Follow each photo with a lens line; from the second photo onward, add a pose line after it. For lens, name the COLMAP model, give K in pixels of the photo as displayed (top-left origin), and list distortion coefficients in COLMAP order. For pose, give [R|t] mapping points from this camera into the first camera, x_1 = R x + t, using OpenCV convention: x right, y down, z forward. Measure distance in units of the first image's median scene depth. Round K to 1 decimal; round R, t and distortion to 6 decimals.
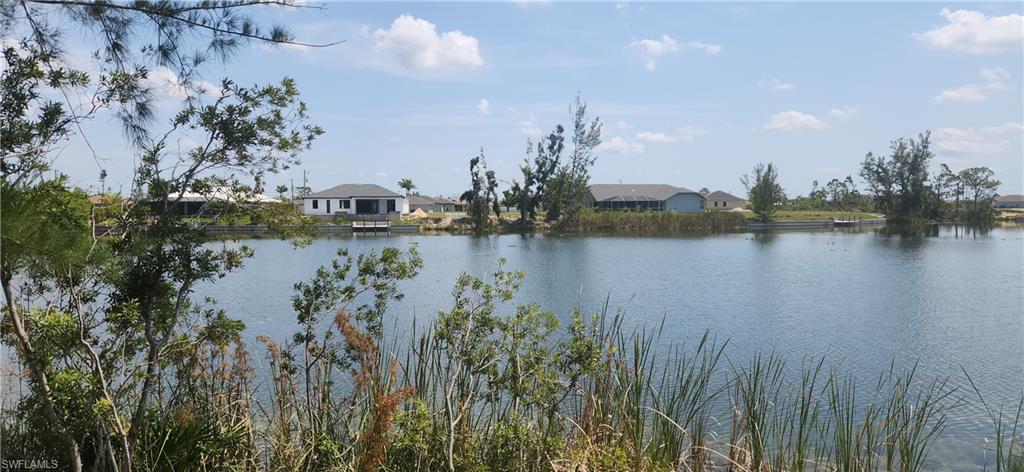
lens RADIAL K [[695.3, 0, 506.8], [0, 695.3, 237.4], [0, 0, 1]] dist [0.098160, -0.078722]
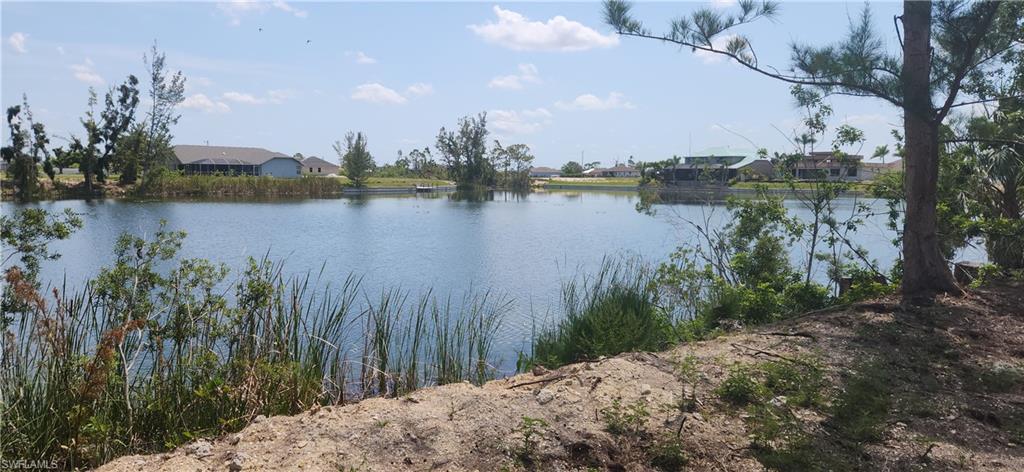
lens RADIAL K [[695.3, 0, 506.8], [0, 695.3, 237.4], [0, 0, 1]] dist [0.098160, -0.078722]
pose [[0.844699, -0.036277, 0.534011, -0.011195], [0.010175, 0.998608, 0.051745, 0.000796], [-0.535145, -0.038276, 0.843892, -0.015263]]
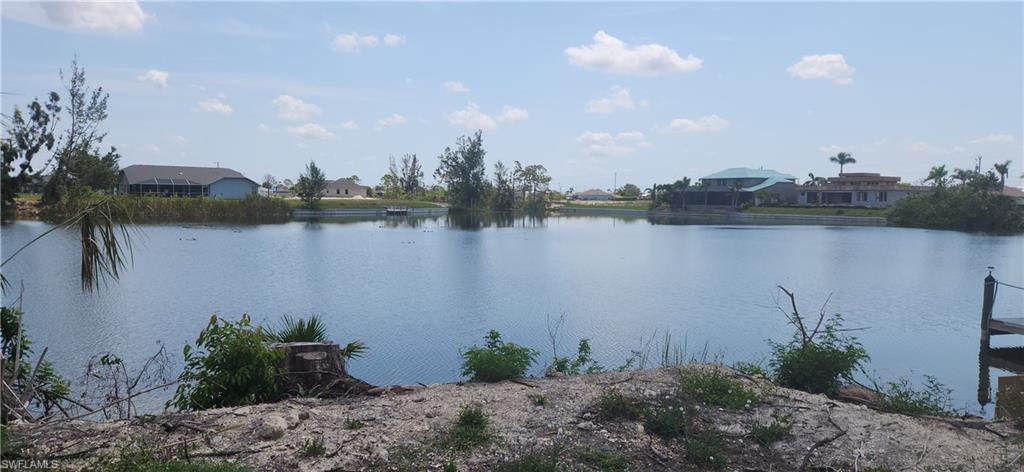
lens RADIAL K [[695.3, 0, 506.8], [0, 695.3, 237.4], [0, 0, 1]] dist [0.098160, -0.078722]
pose [[0.910449, -0.007306, 0.413557, 0.206839], [-0.000043, 0.999842, 0.017758, -0.000322], [-0.413622, -0.016185, 0.910305, -0.019402]]
